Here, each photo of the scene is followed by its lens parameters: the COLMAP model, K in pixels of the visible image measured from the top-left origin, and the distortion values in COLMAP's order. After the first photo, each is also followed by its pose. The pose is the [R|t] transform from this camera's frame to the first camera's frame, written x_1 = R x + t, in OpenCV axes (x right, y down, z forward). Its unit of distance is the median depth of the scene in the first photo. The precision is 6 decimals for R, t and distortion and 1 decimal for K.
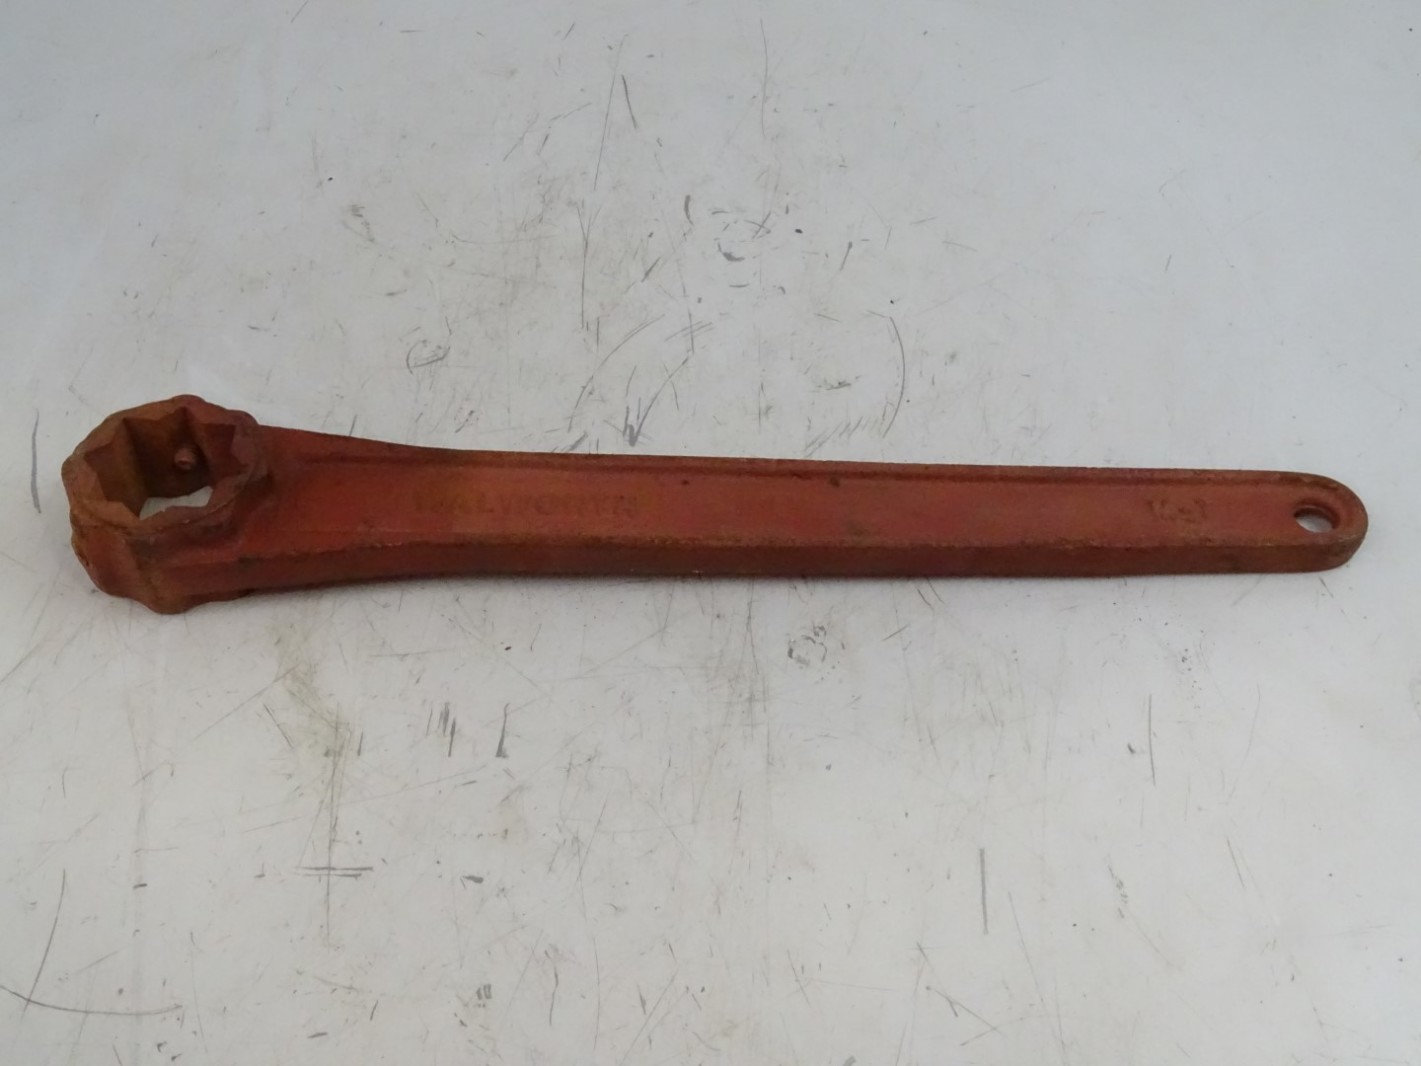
lens RADIAL K [[576.2, 0, 717.4], [0, 576.2, 533.2], [0, 0, 1]] dist [0.002980, -0.000713]
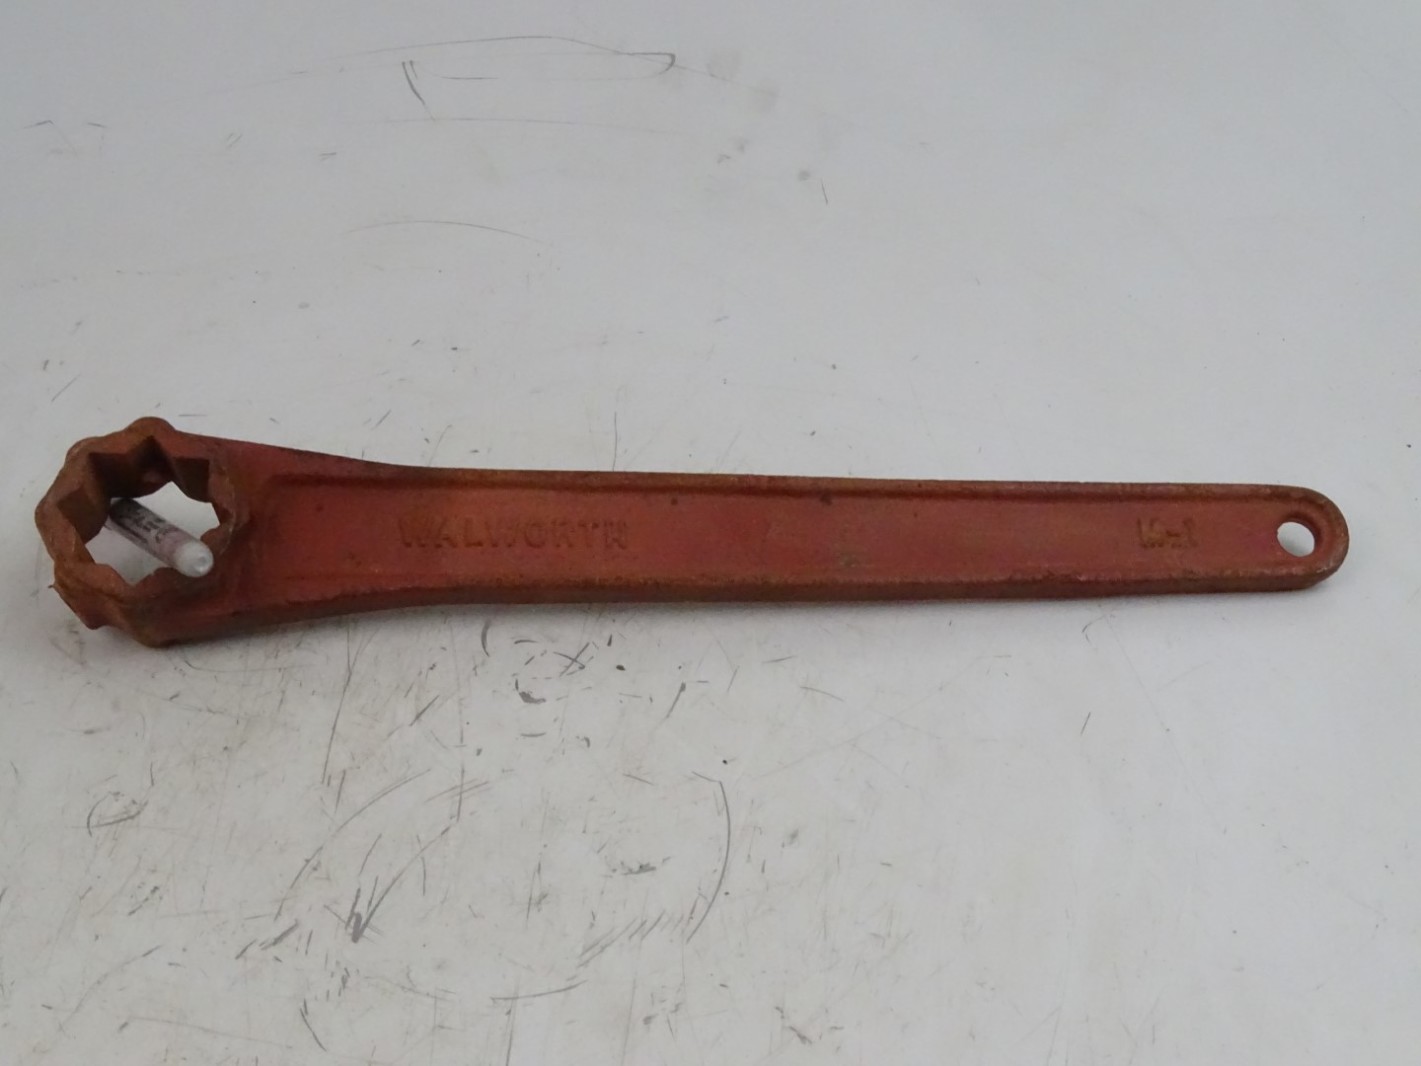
lens RADIAL K [[621.4, 0, 707.3], [0, 621.4, 527.7], [0, 0, 1]] dist [0.000474, -0.000174]
pose [[0.990294, 0.134740, -0.034103, 0.276972], [-0.137428, 0.985905, -0.095418, -0.674938], [0.020766, 0.099179, 0.994853, 0.092785]]
